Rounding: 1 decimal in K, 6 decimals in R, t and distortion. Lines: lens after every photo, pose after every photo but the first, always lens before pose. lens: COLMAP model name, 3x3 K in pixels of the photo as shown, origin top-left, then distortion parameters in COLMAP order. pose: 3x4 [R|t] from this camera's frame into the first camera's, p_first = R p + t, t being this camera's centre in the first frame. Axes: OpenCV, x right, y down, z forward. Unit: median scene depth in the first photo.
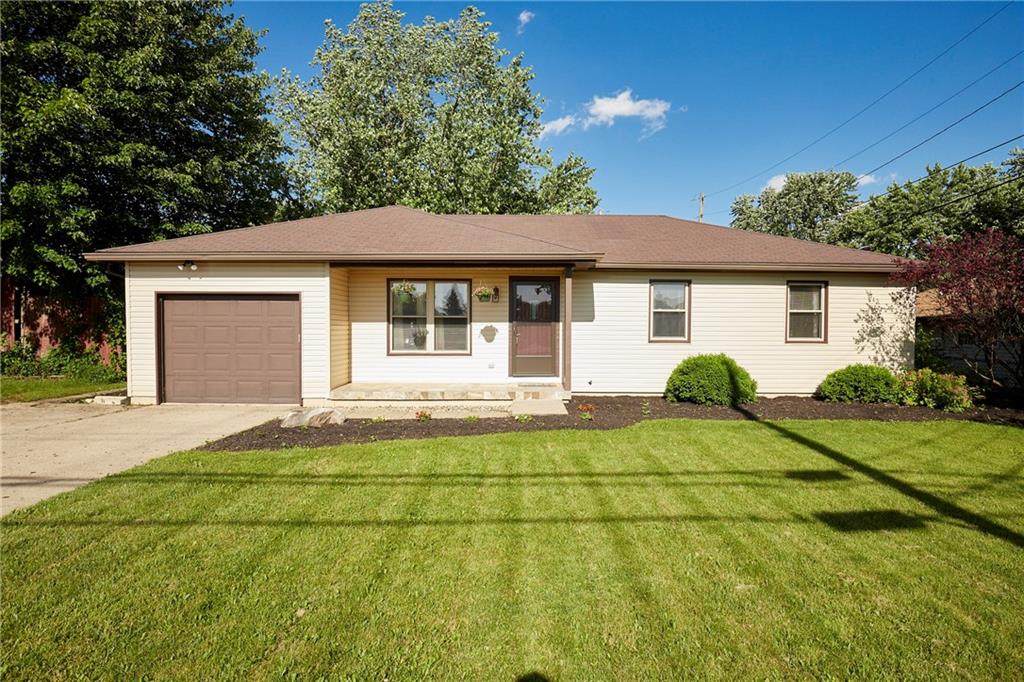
lens RADIAL K [[578.9, 0, 511.1], [0, 578.9, 340.1], [0, 0, 1]] dist [-0.025017, 0.007975]
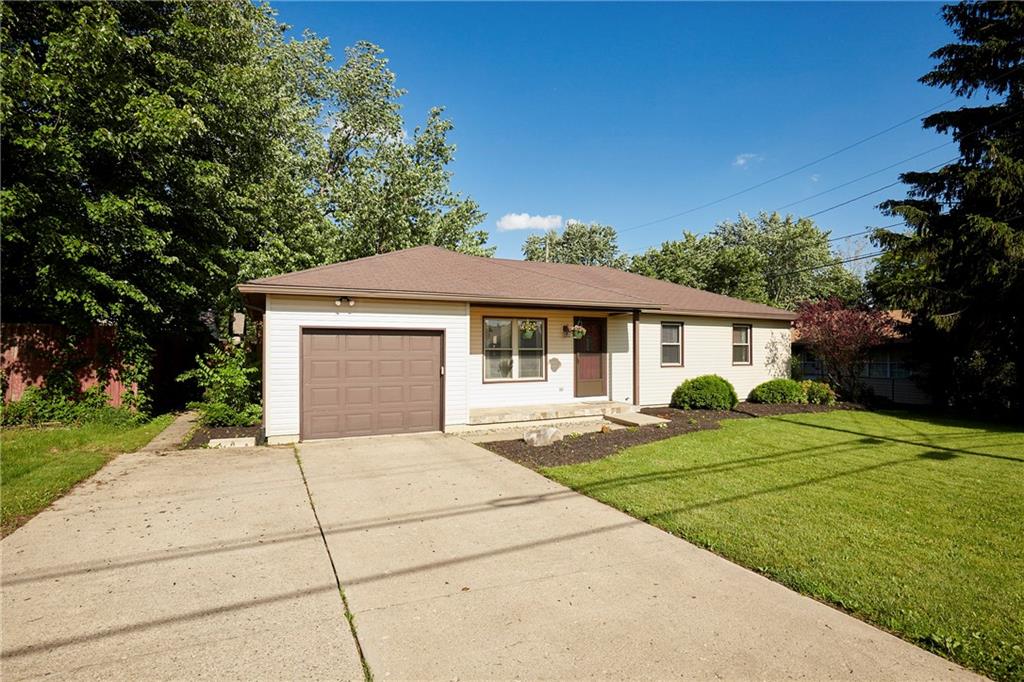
lens RADIAL K [[577.6, 0, 513.6], [0, 577.6, 344.3], [0, 0, 1]] dist [-0.005669, -0.000971]
pose [[0.876960, -0.001490, 0.480561, -0.725170], [0.014002, 0.999650, -0.022451, -0.024721], [-0.480359, 0.026417, 0.876674, -0.027137]]
